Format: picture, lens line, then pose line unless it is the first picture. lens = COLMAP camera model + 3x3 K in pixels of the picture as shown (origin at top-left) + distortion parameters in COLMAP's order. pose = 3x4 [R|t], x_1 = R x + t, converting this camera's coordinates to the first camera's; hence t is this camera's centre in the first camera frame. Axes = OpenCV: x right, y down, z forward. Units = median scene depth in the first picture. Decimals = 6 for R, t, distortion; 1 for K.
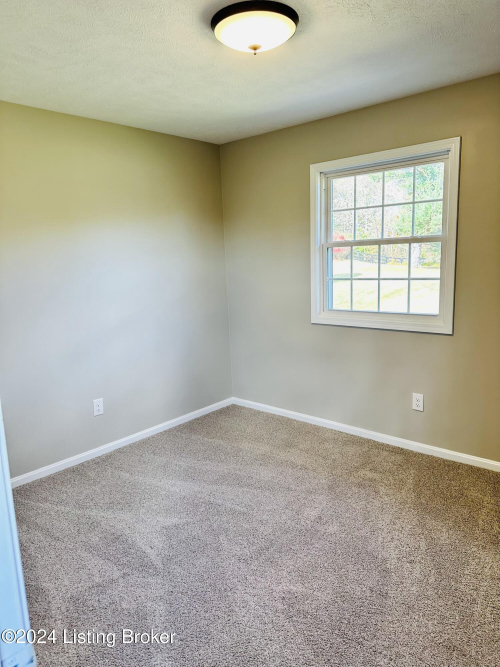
lens RADIAL K [[467.7, 0, 250.0], [0, 467.7, 333.5], [0, 0, 1]] dist [0.000855, -0.000986]
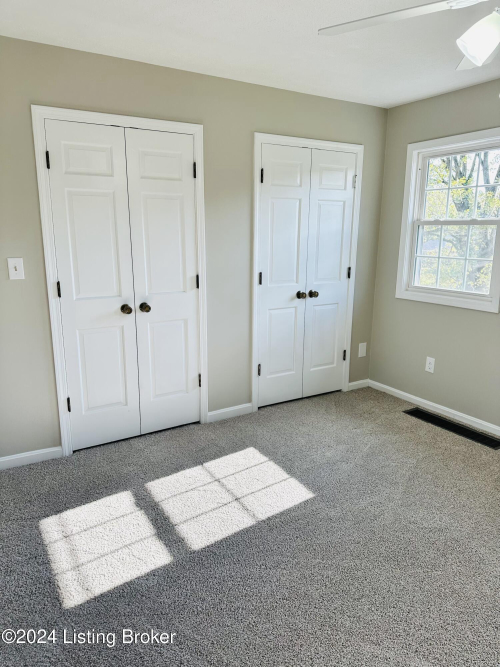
lens RADIAL K [[467.7, 0, 250.0], [0, 467.7, 333.5], [0, 0, 1]] dist [0.000855, -0.000986]
pose [[0.955146, 0.109995, -0.274948, 0.157728], [-0.093895, 0.993041, 0.071092, 0.019291], [0.280854, -0.042087, 0.958827, -0.140535]]
